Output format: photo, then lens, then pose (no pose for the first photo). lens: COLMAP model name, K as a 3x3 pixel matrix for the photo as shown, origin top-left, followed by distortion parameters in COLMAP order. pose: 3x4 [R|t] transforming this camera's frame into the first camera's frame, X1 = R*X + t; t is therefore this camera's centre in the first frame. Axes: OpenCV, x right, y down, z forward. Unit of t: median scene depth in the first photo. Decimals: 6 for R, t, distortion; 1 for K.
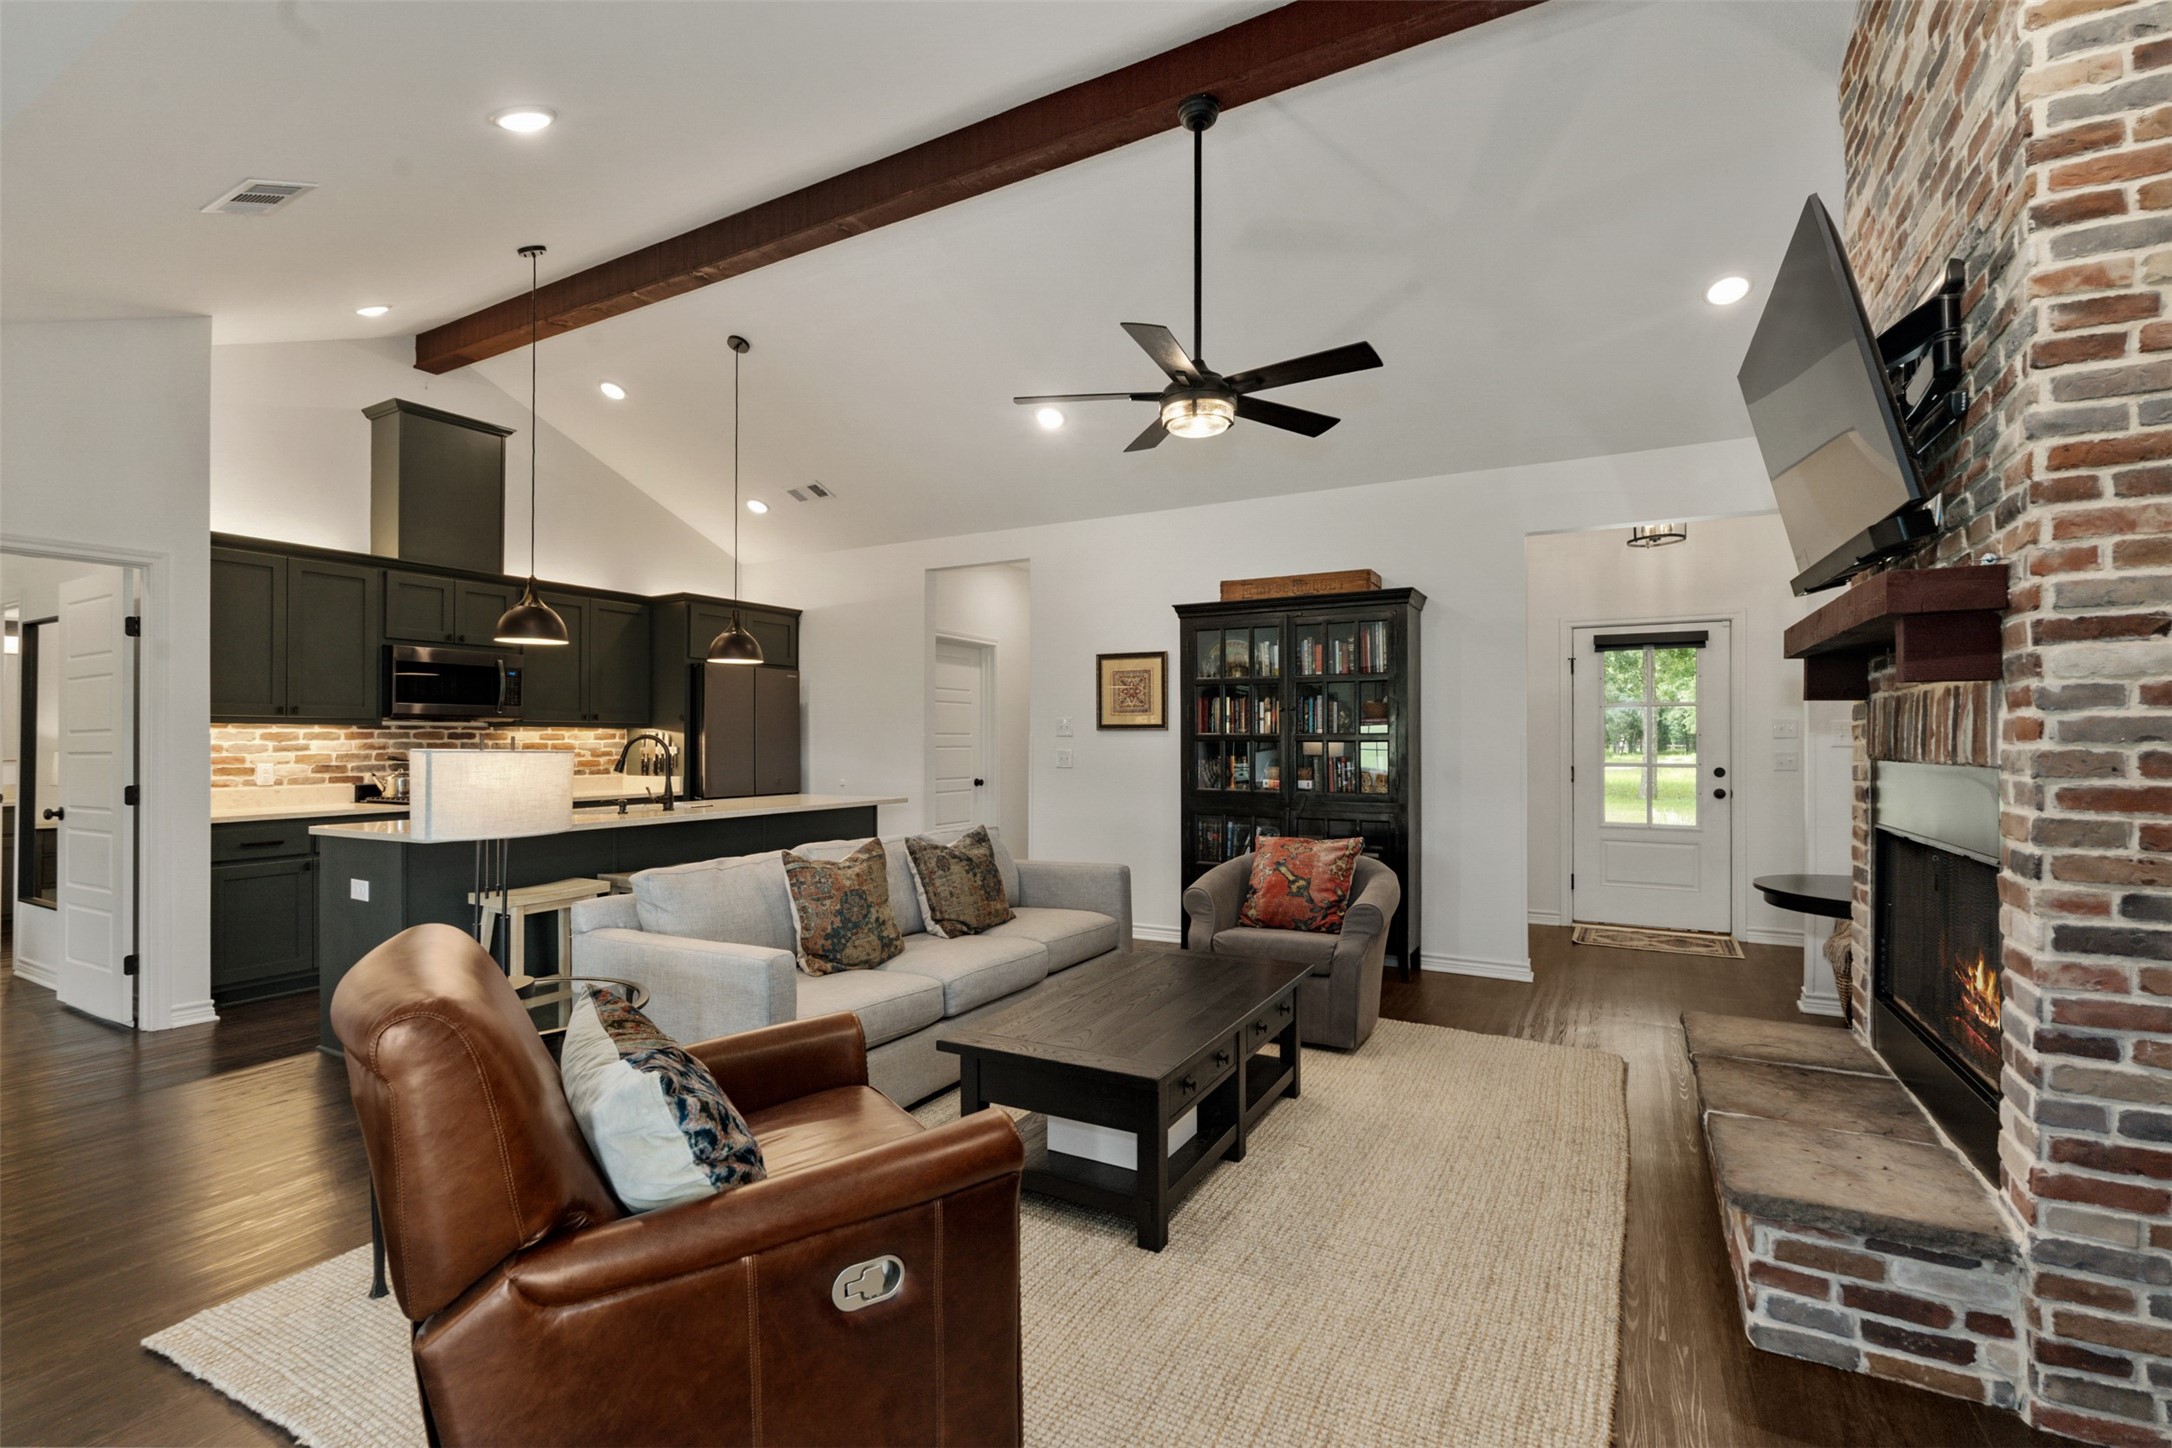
lens RADIAL K [[967.0, 0, 1086.0], [0, 967.0, 724.0], [0, 0, 1]] dist [-0.002732, -0.000253]
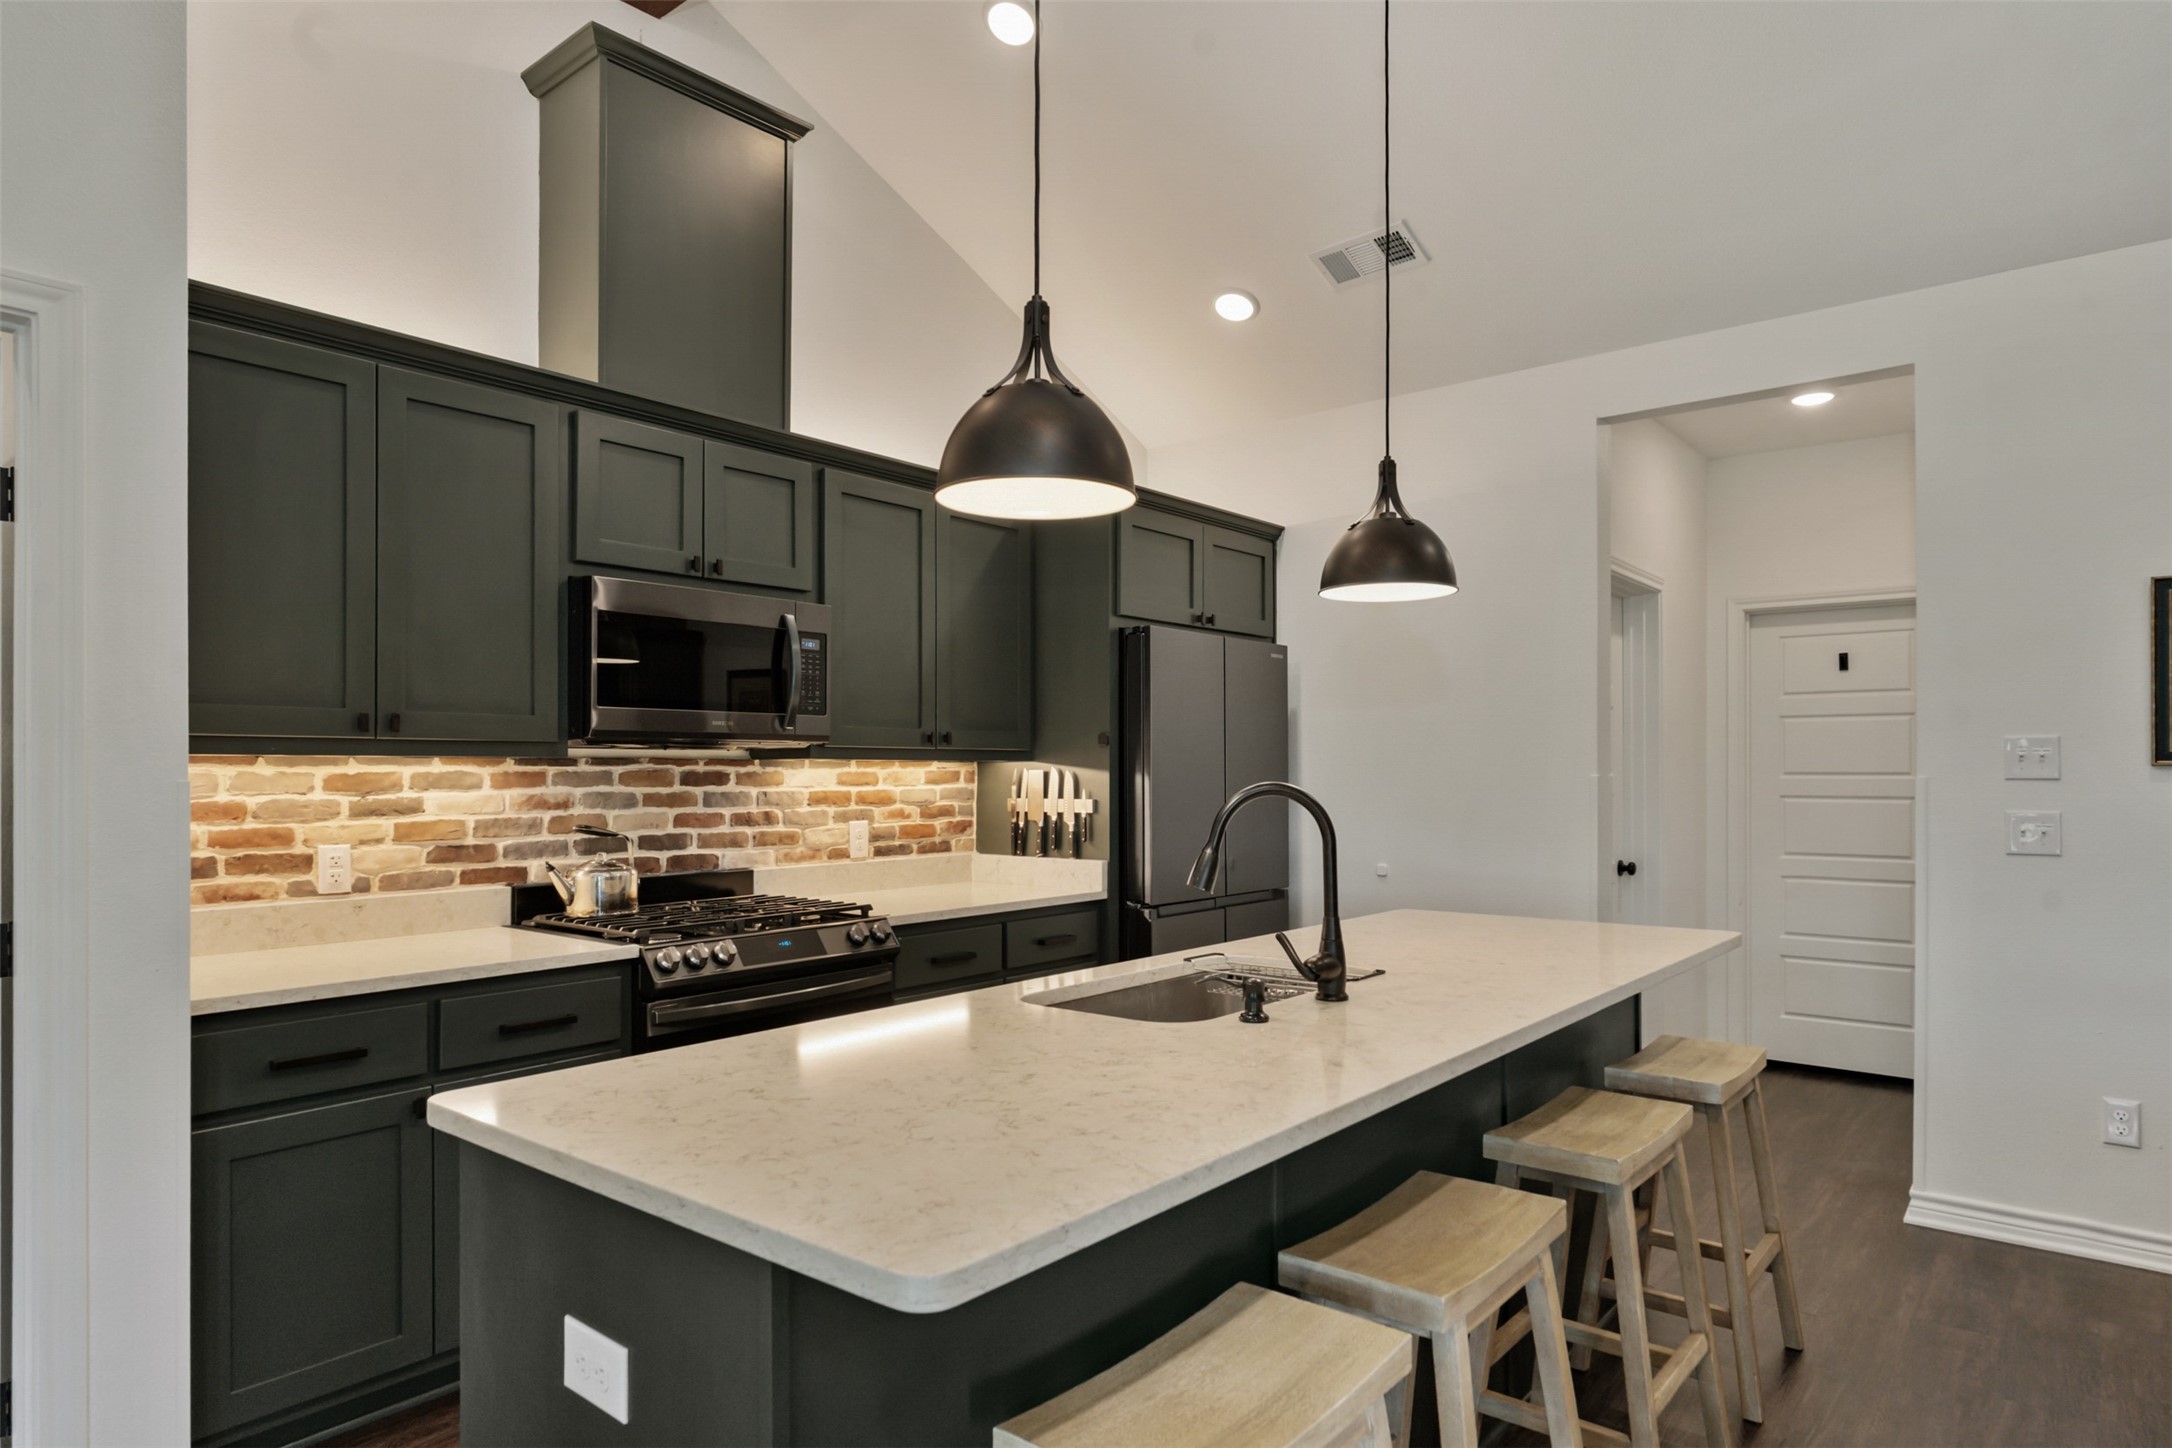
lens RADIAL K [[1254.2, 0, 1093.8], [0, 1254.2, 745.9], [0, 0, 1]] dist [0.000478, -0.000585]
pose [[0.983474, -0.002504, -0.181033, -0.374901], [0.001973, 0.999993, -0.003112, -0.001530], [0.181040, 0.002704, 0.983472, 0.461637]]
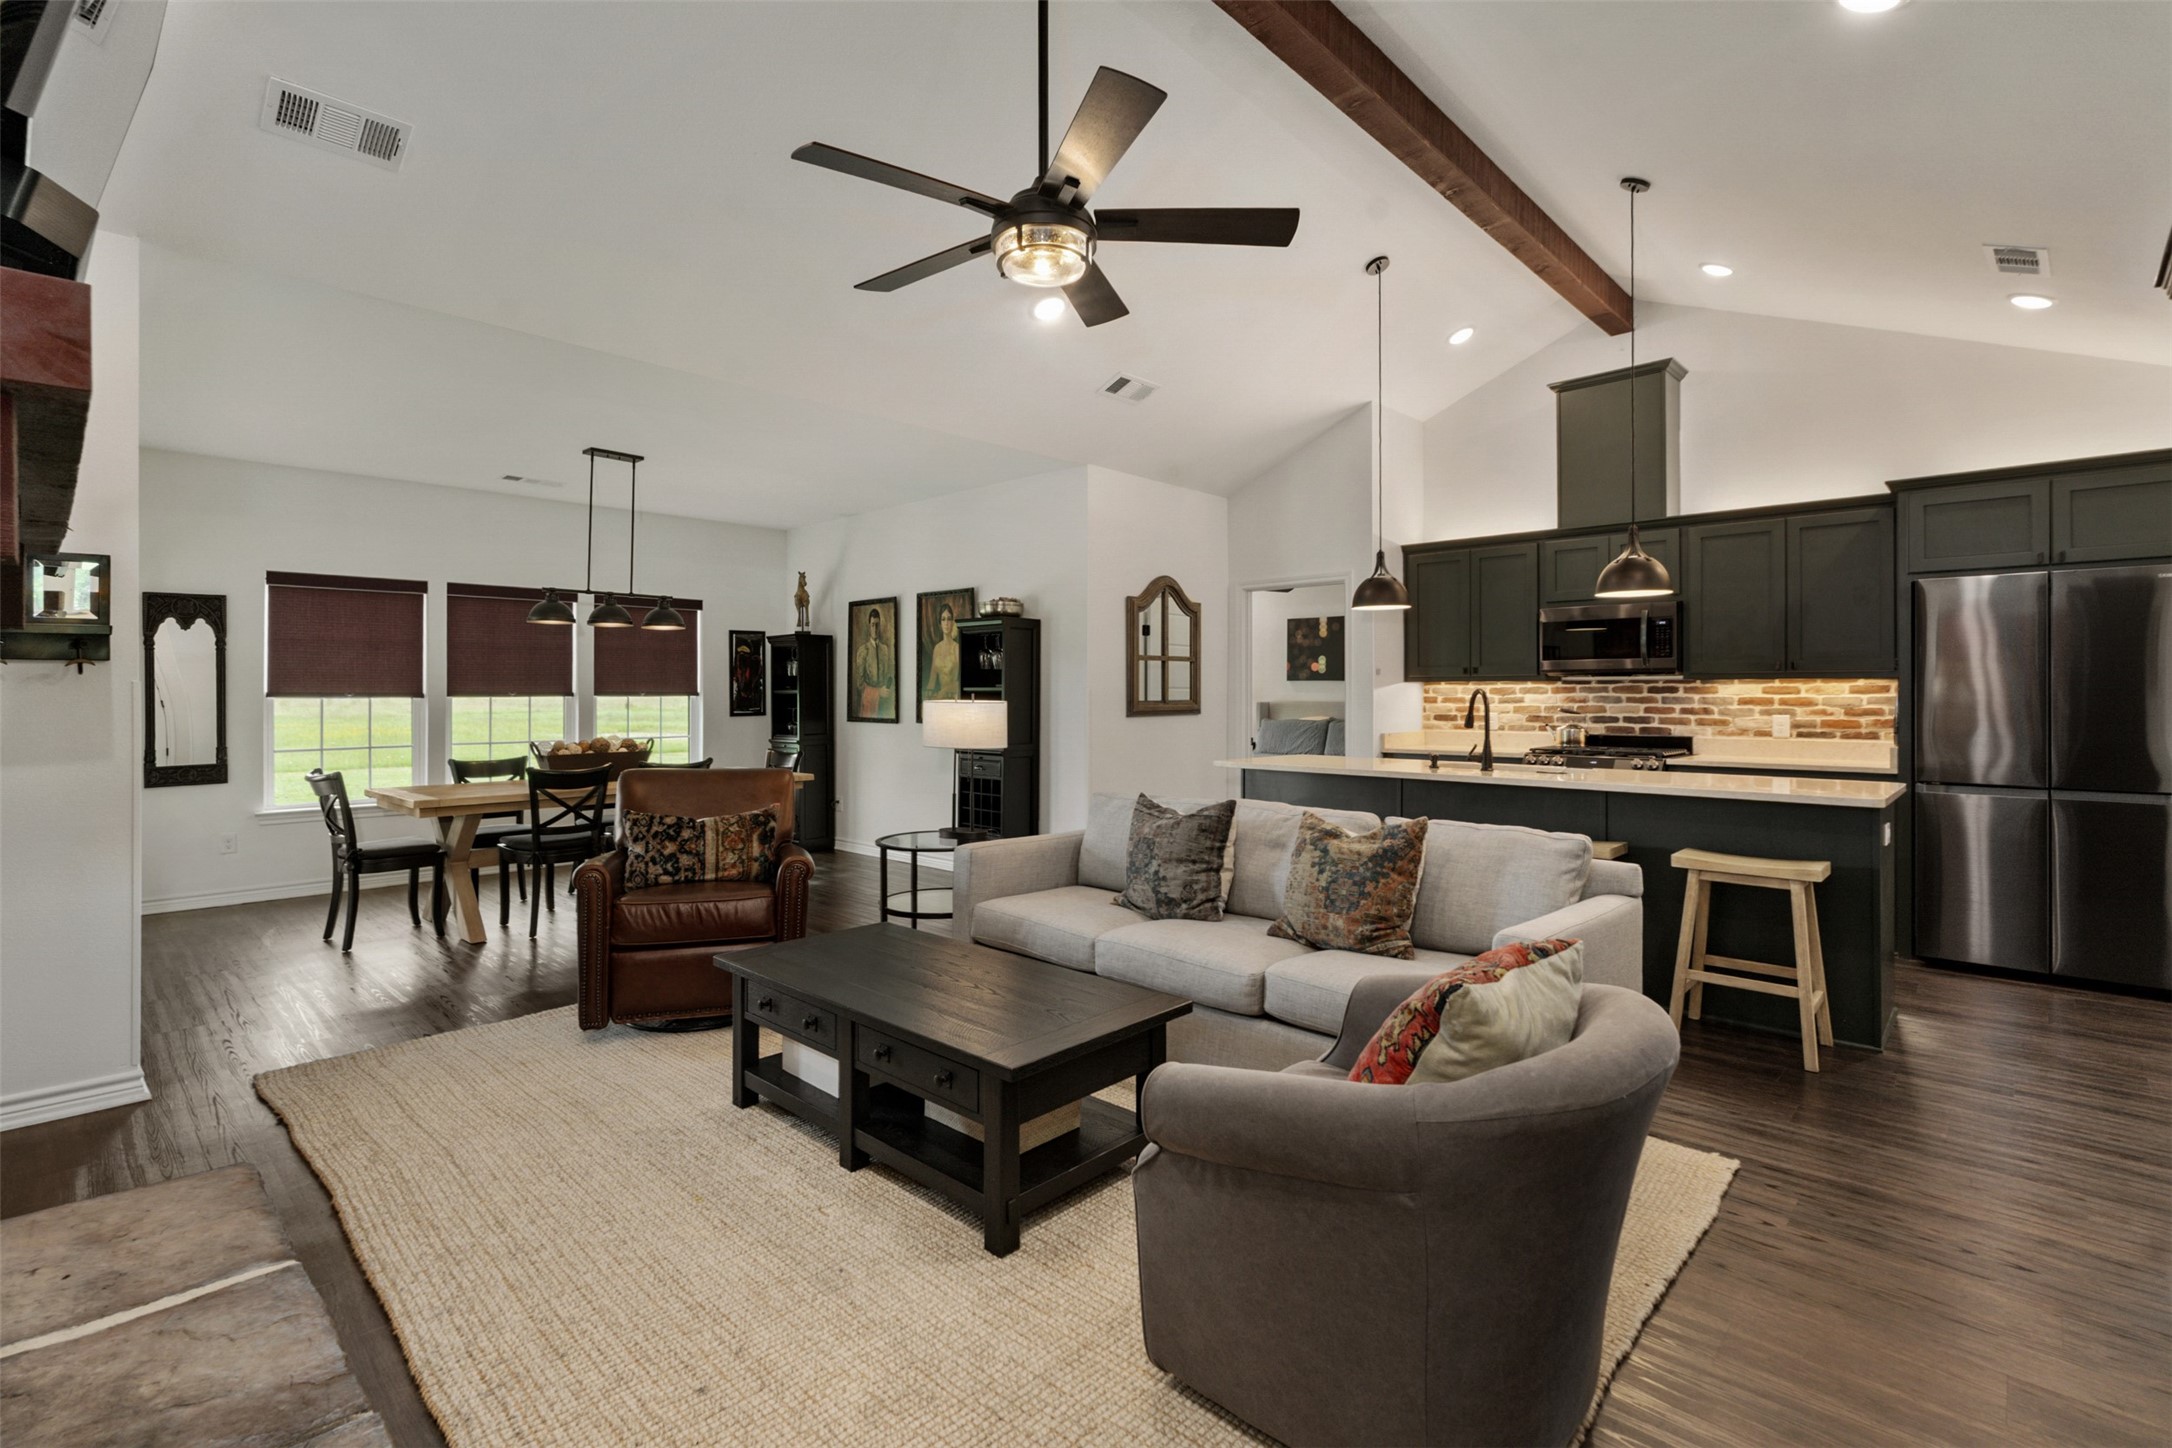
lens RADIAL K [[989.0, 0, 1066.5], [0, 989.0, 687.2], [0, 0, 1]] dist [-0.000542, -0.000372]
pose [[-0.261073, -0.004958, -0.965306, 0.508562], [0.017216, 0.999804, -0.009791, 0.009898], [0.965166, -0.019175, -0.260936, 0.740951]]
